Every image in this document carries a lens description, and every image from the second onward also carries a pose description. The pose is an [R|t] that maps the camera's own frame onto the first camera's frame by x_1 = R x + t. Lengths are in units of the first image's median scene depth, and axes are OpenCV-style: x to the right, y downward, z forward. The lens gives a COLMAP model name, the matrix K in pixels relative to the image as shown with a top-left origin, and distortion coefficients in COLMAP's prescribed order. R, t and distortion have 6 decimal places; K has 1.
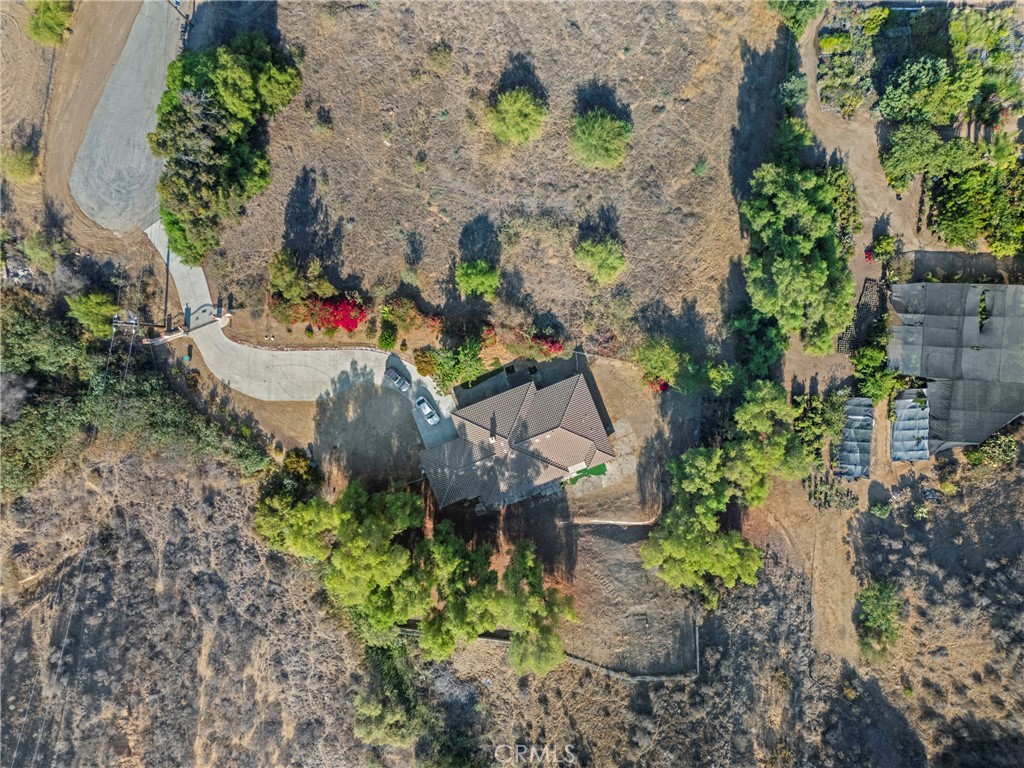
lens RADIAL K [[718.1, 0, 509.2], [0, 718.1, 382.2], [0, 0, 1]] dist [-0.010805, -0.003264]
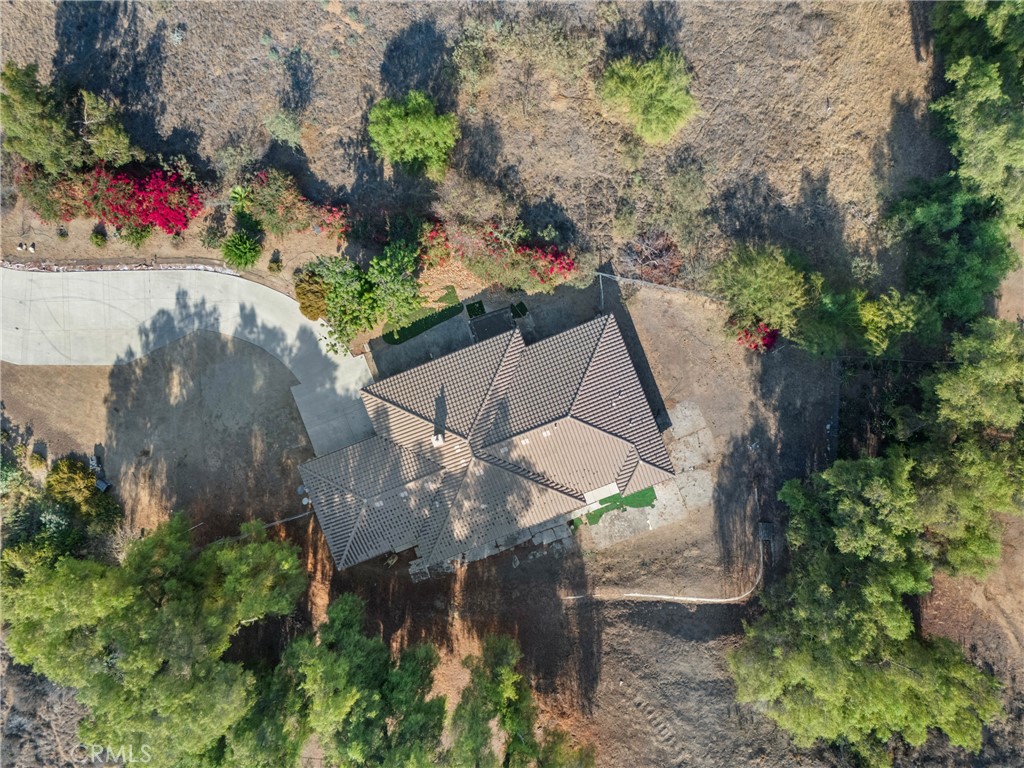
lens RADIAL K [[718.1, 0, 511.5], [0, 718.1, 386.1], [0, 0, 1]] dist [-0.010805, -0.003264]
pose [[0.999960, 0.004503, 0.007702, 0.024444], [-0.004561, 0.999962, 0.007489, 0.036526], [-0.007668, -0.007524, 0.999942, 0.473397]]
